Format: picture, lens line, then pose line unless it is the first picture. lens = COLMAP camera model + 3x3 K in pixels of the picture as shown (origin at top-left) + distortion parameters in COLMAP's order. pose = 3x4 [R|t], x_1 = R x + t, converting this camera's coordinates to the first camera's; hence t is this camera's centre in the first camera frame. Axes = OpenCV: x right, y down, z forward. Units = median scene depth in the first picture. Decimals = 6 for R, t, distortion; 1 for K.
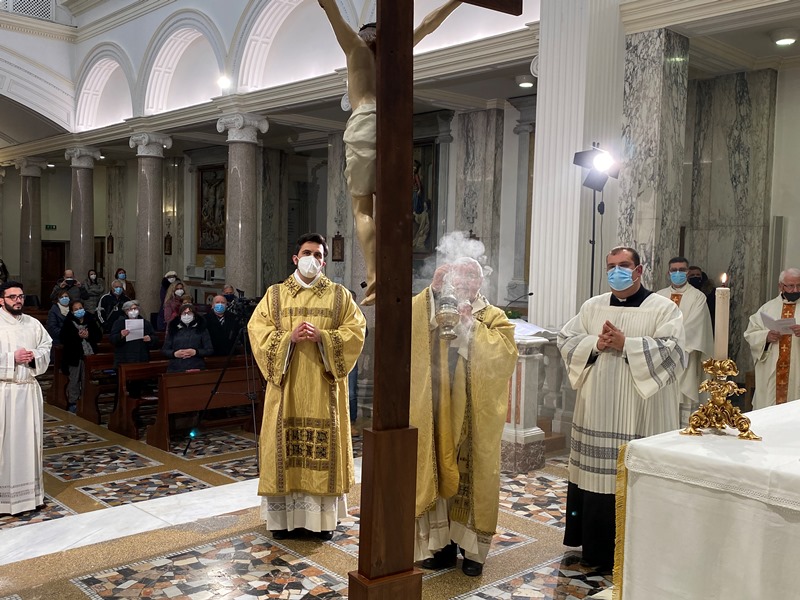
lens RADIAL K [[819.3, 0, 398.2], [0, 819.3, 299.7], [0, 0, 1]] dist [-0.010032, 0.000000]
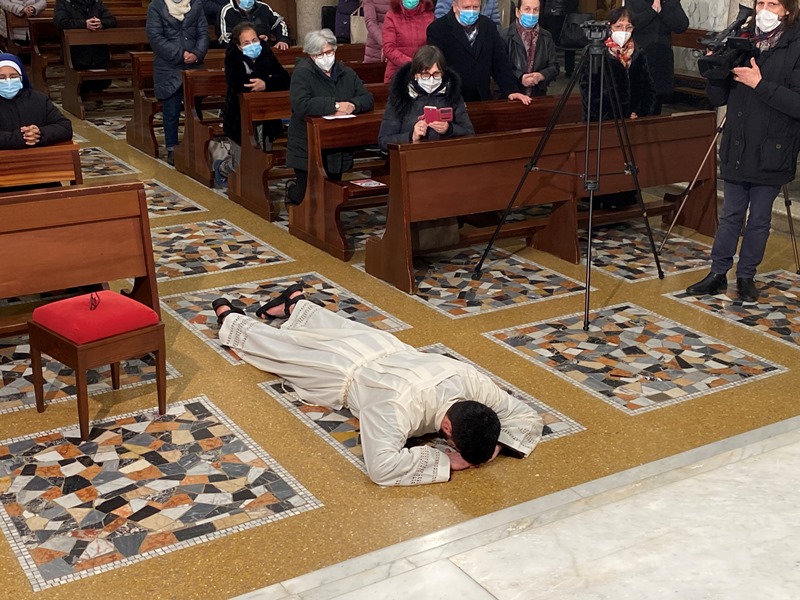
lens RADIAL K [[1095.1, 0, 401.0], [0, 1095.1, 299.0], [0, 0, 1]] dist [0.019551, 0.000000]
pose [[0.982680, 0.061978, -0.174639, -0.164767], [-0.011442, 0.960907, 0.276637, -0.006278], [0.184957, -0.269847, 0.944973, 0.333711]]
